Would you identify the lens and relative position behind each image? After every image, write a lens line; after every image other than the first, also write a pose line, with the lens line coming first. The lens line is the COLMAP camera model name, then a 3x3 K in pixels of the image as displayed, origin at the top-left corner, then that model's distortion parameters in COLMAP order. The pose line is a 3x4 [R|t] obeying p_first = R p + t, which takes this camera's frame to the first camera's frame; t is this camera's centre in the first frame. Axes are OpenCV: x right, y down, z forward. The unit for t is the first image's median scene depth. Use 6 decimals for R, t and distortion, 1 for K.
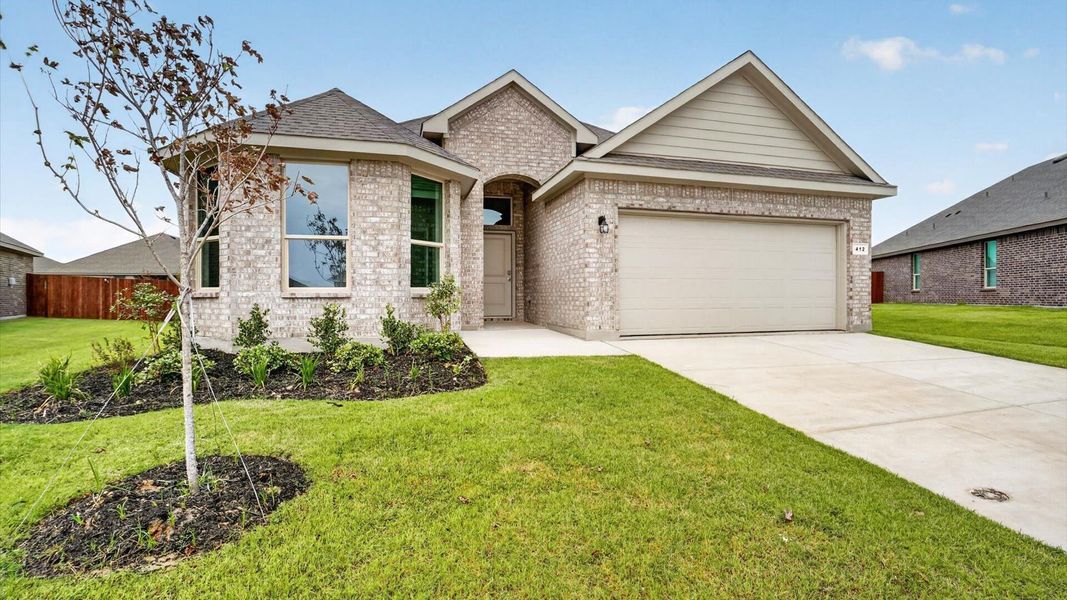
lens RADIAL K [[501.0, 0, 533.5], [0, 501.0, 300.0], [0, 0, 1]] dist [-0.057620, 0.022065]
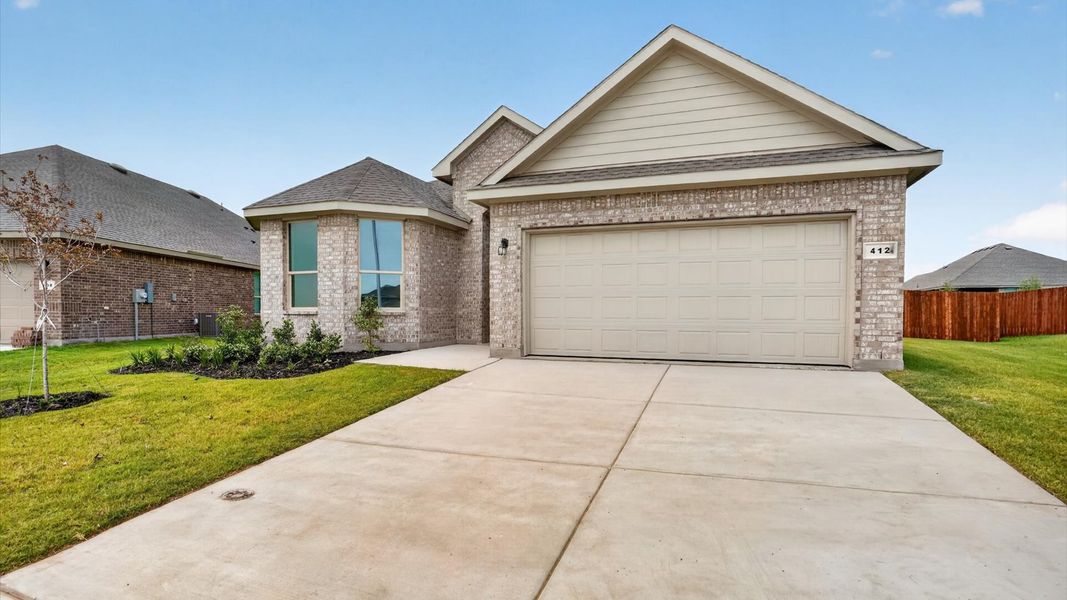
lens RADIAL K [[501.0, 0, 533.5], [0, 501.0, 300.0], [0, 0, 1]] dist [-0.057620, 0.022065]
pose [[0.811768, -0.004519, -0.583962, 0.750753], [-0.007156, 0.999818, -0.017685, -0.020898], [0.583936, 0.018535, 0.811588, 0.180487]]
